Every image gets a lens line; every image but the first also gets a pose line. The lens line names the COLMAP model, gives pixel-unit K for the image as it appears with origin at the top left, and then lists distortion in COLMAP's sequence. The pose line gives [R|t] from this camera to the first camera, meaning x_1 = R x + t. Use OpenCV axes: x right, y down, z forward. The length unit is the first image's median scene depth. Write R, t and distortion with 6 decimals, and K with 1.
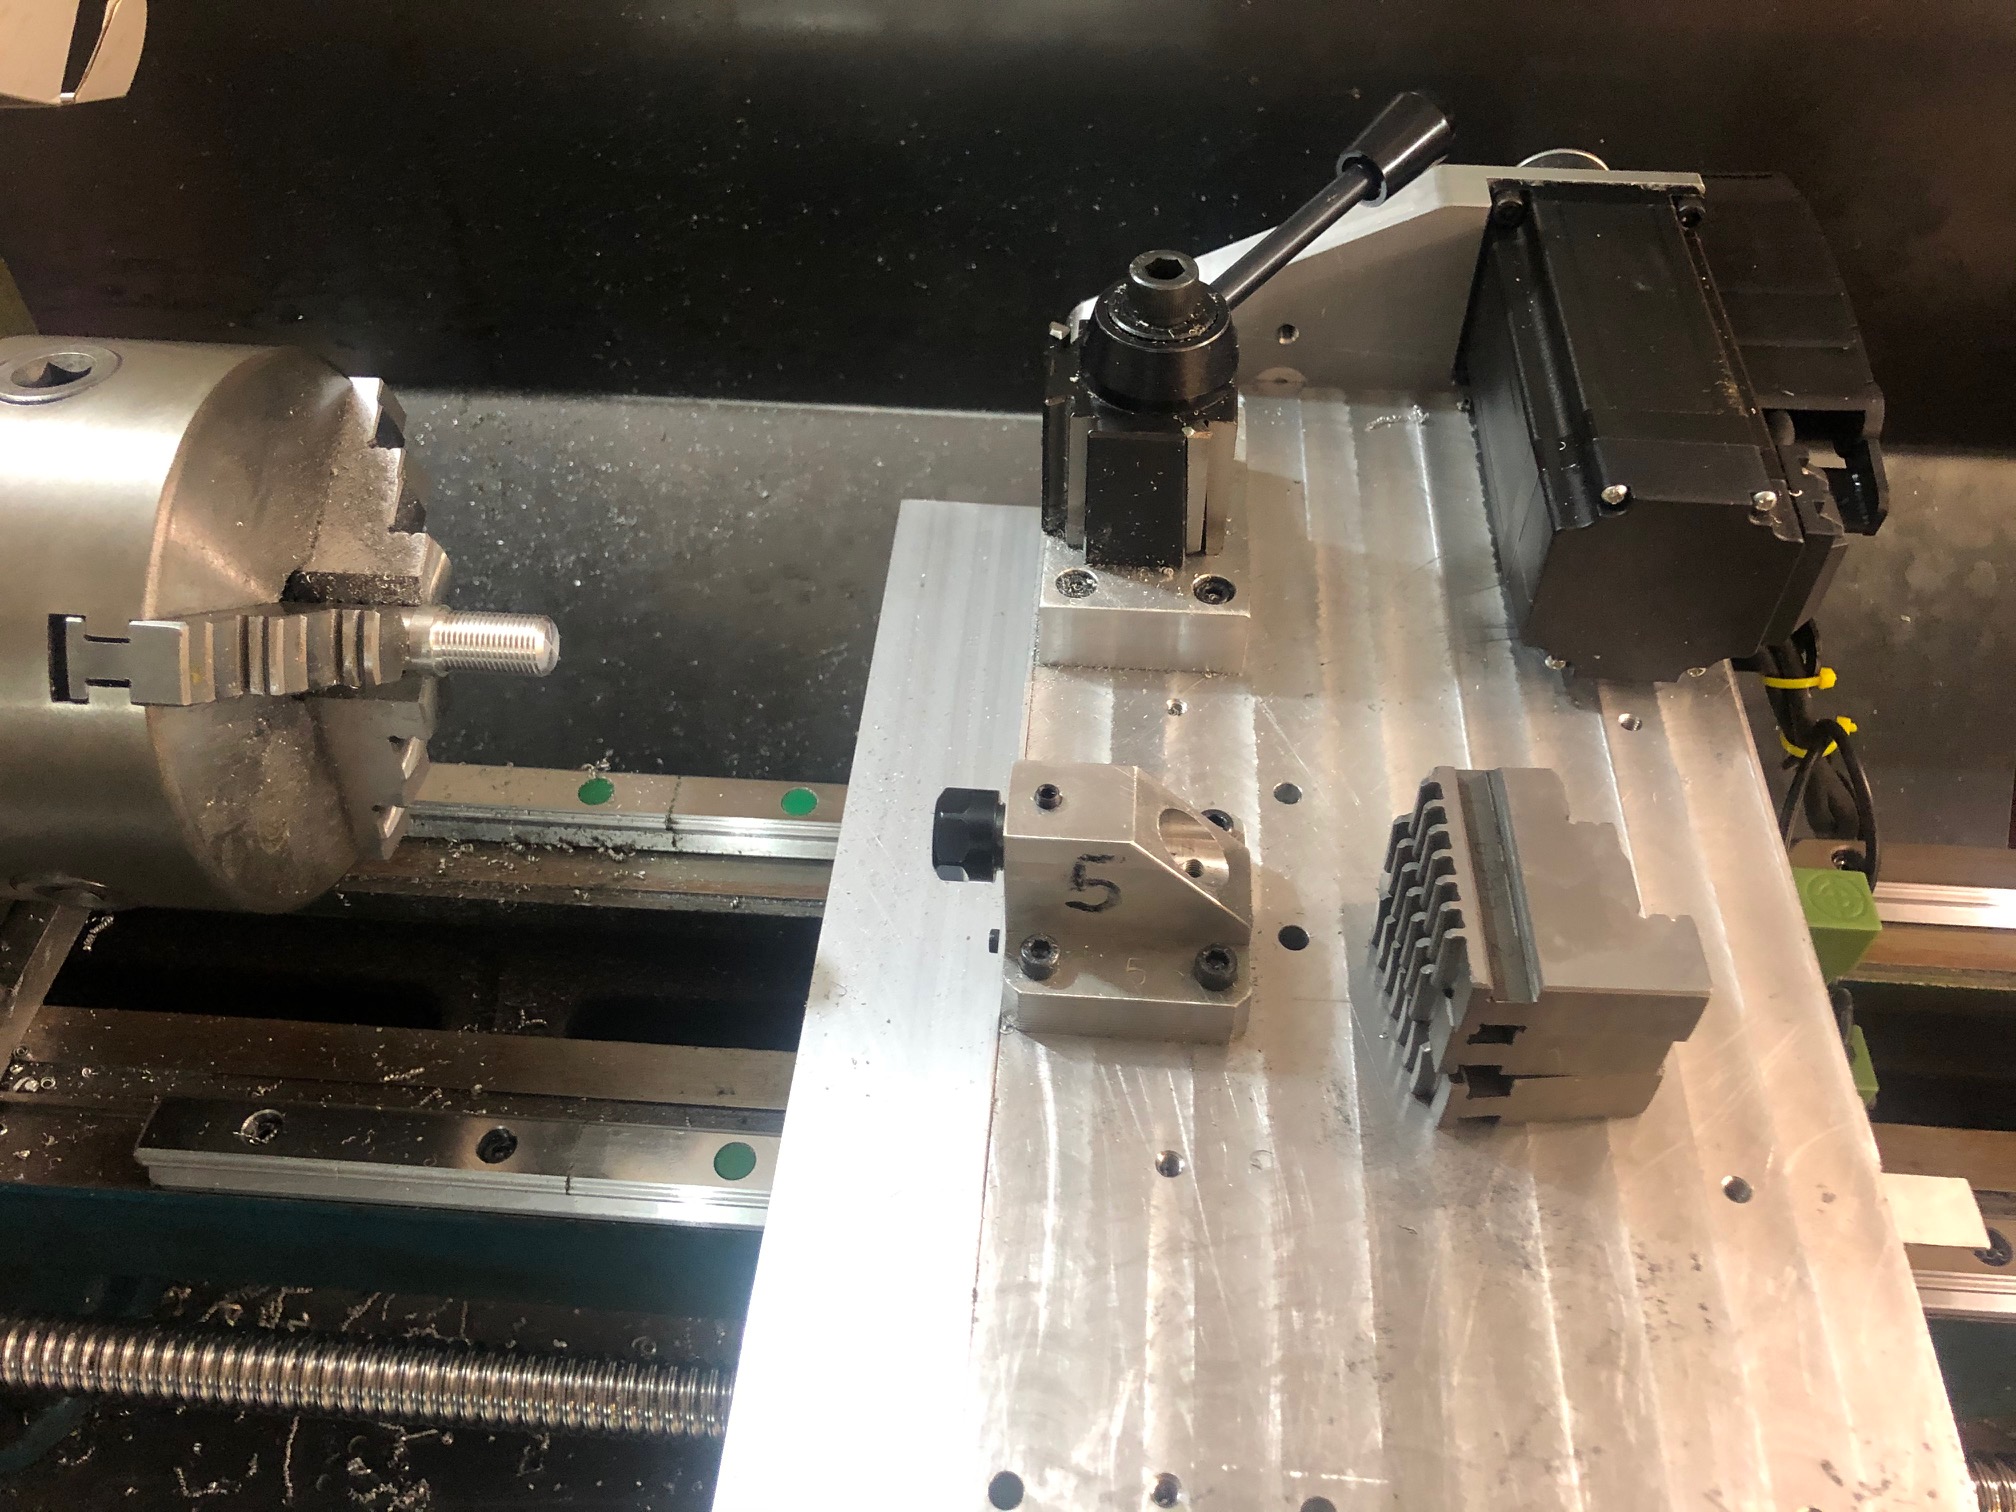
lens RADIAL K [[1596.8, 0, 1008.0], [0, 1596.8, 756.0], [0, 0, 1]] dist [-0.002618, -0.005289]
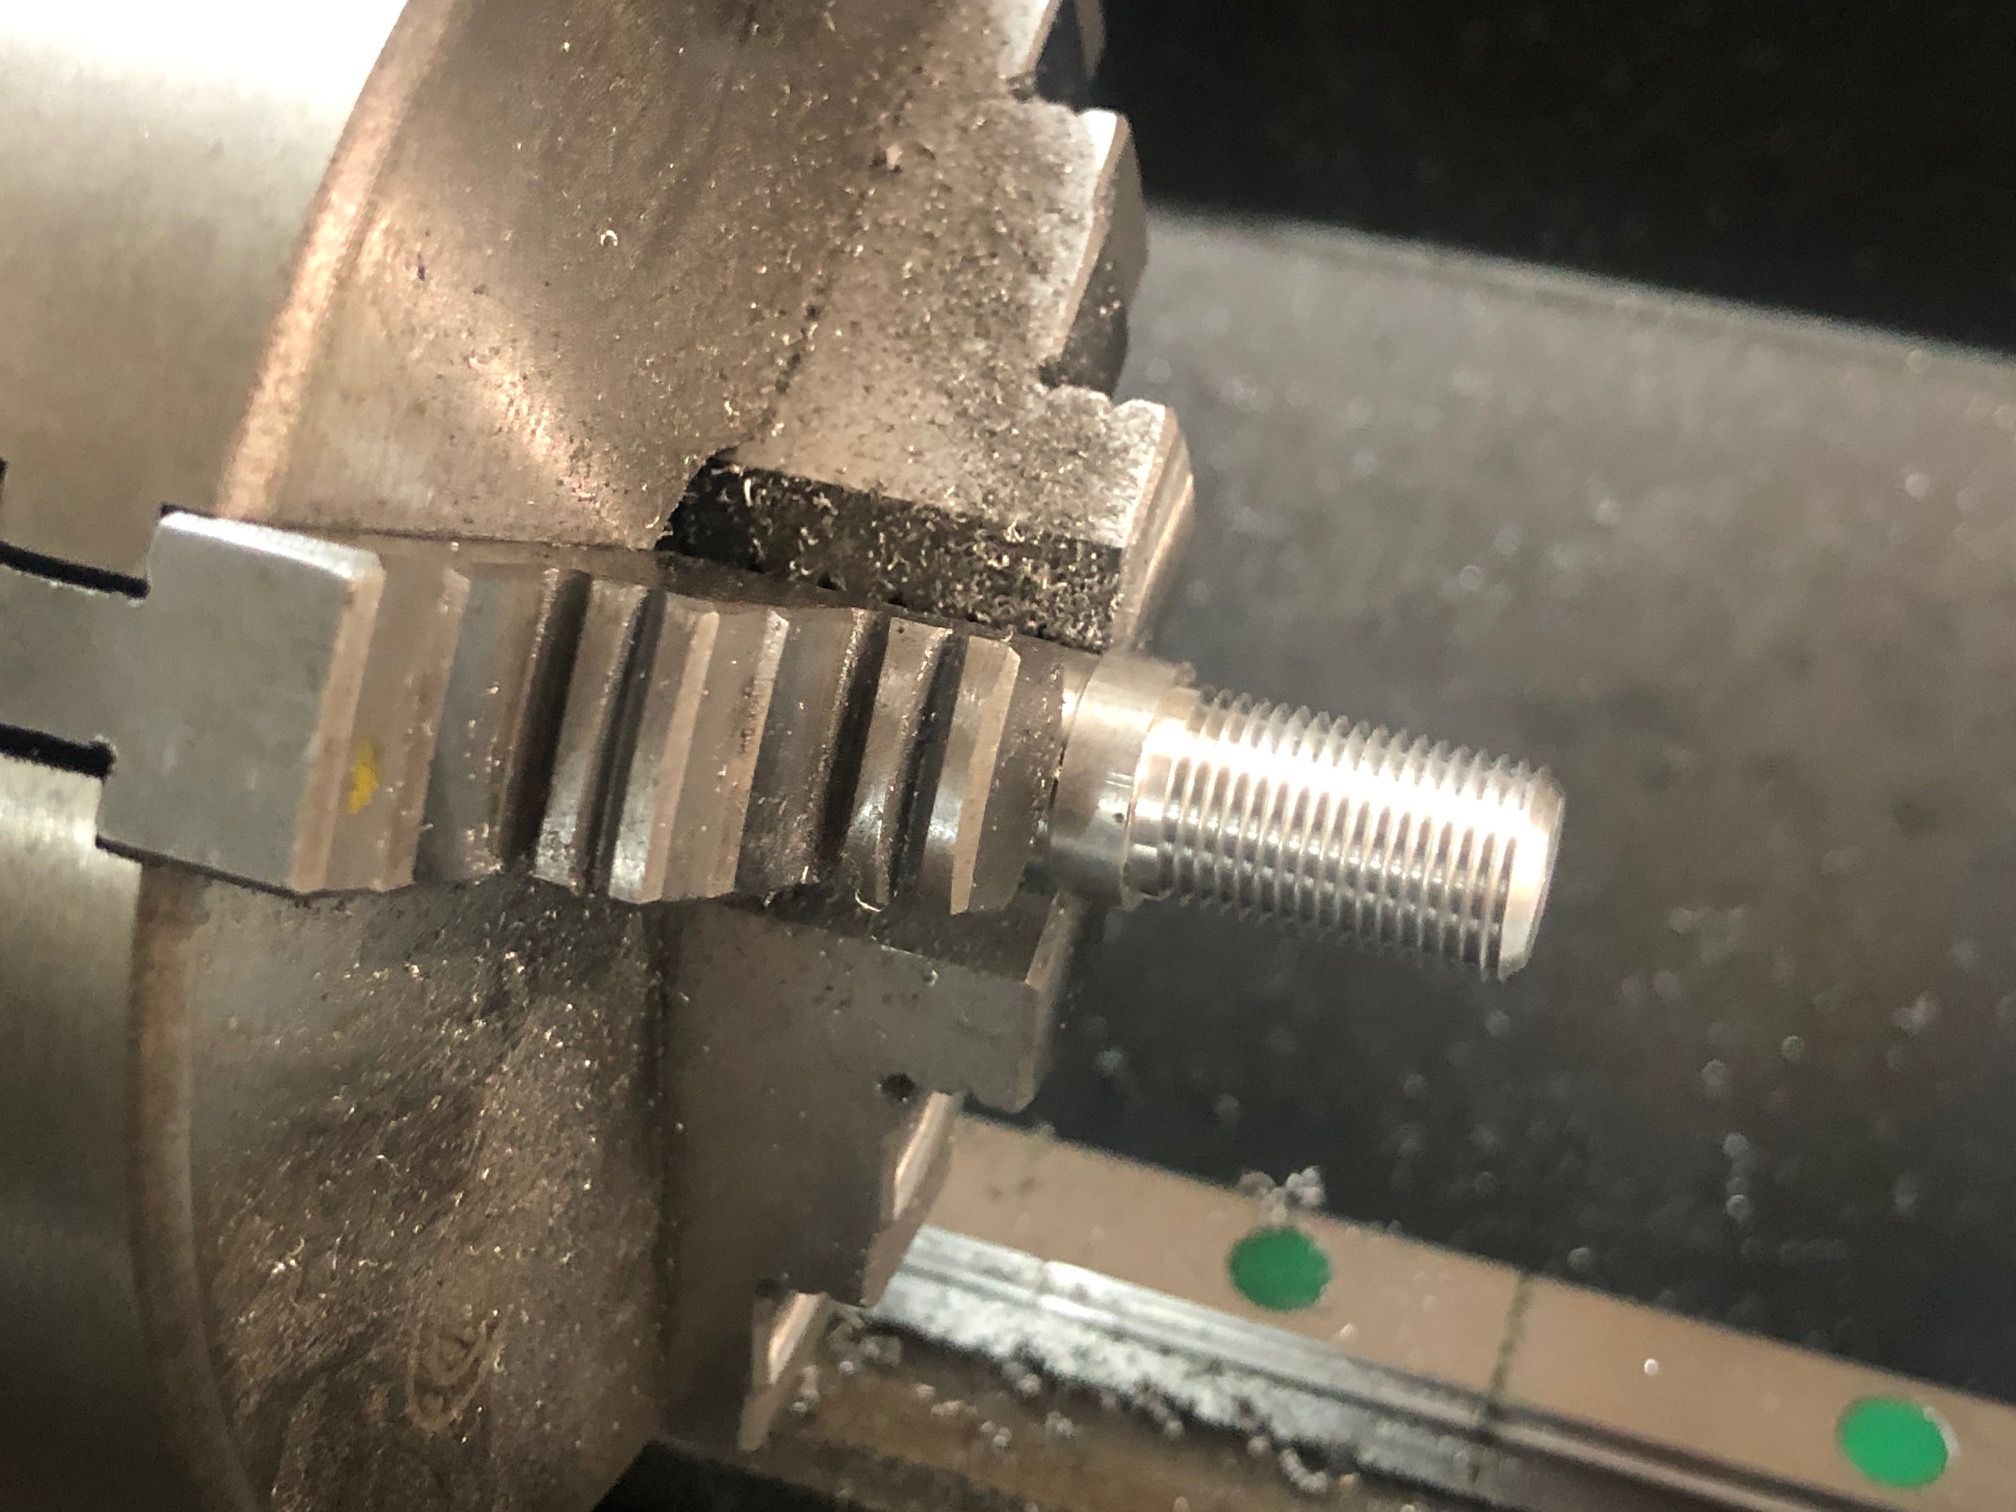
lens RADIAL K [[2993.5, 0, 1008.0], [0, 2993.5, 756.0], [0, 0, 1]] dist [0.423929, -2.836706]
pose [[0.959938, 0.183474, -0.211792, -0.268469], [-0.202895, 0.976419, -0.073750, -0.033298], [0.193267, 0.113767, 0.974528, 0.481118]]
